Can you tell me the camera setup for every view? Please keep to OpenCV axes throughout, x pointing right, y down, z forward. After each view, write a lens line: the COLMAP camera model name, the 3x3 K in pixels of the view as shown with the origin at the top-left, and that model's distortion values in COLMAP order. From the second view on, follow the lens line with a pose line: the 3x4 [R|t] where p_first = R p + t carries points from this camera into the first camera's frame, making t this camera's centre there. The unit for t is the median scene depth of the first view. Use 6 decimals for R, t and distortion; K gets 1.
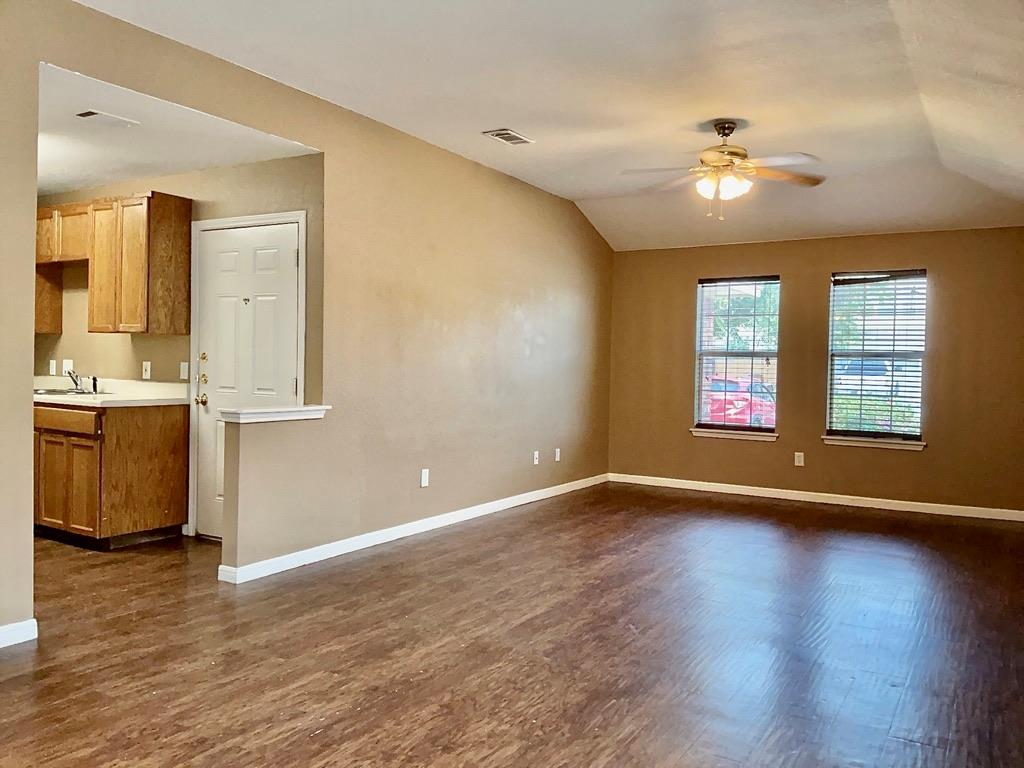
lens RADIAL K [[817.2, 0, 512.0], [0, 817.2, 384.0], [0, 0, 1]] dist [0.128353, -0.270533]
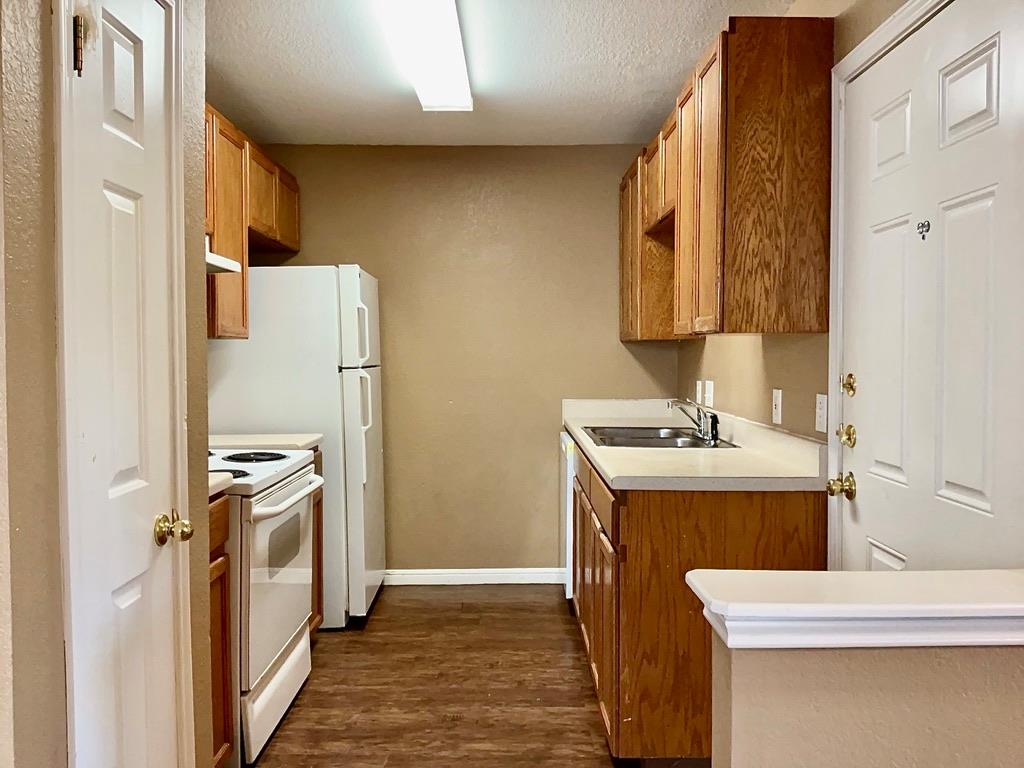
lens RADIAL K [[817.2, 0, 512.0], [0, 817.2, 384.0], [0, 0, 1]] dist [0.128353, -0.270533]
pose [[0.520398, 0.009079, -0.853876, -0.104077], [-0.009313, 0.999944, 0.004957, -0.032772], [0.853873, 0.005373, 0.520453, 0.634449]]
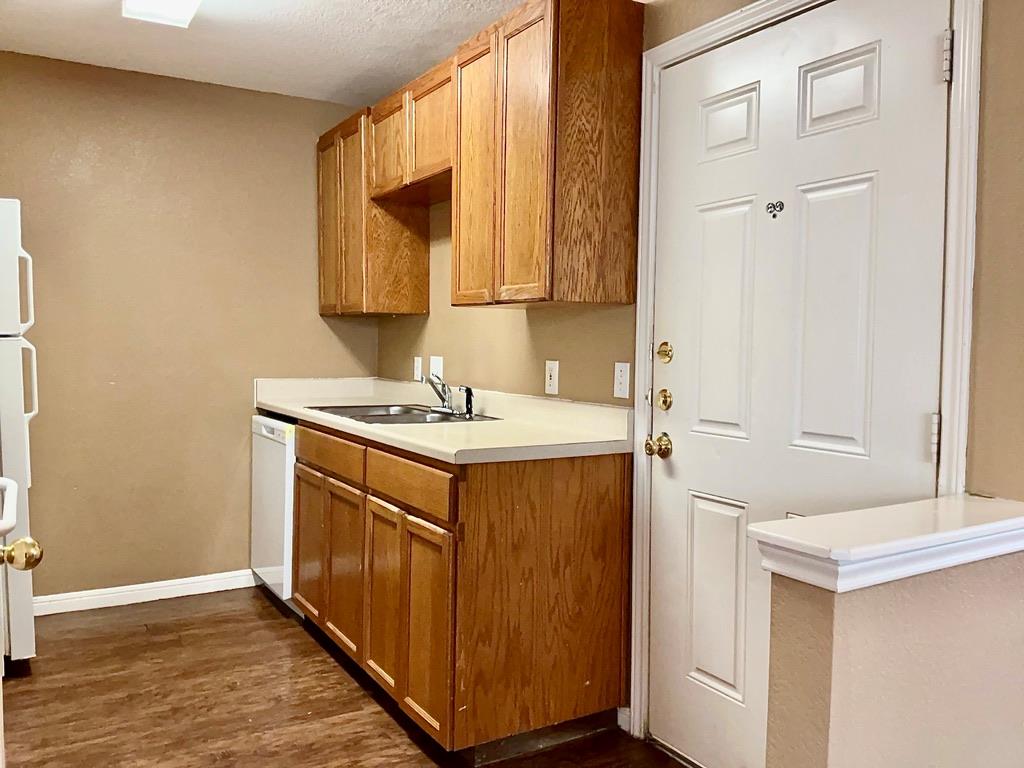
lens RADIAL K [[817.2, 0, 512.0], [0, 817.2, 384.0], [0, 0, 1]] dist [0.128353, -0.270533]
pose [[0.886375, 0.011593, -0.462823, -0.237493], [-0.005790, 0.999886, 0.013957, -0.020444], [0.462932, -0.009691, 0.886341, 0.561824]]
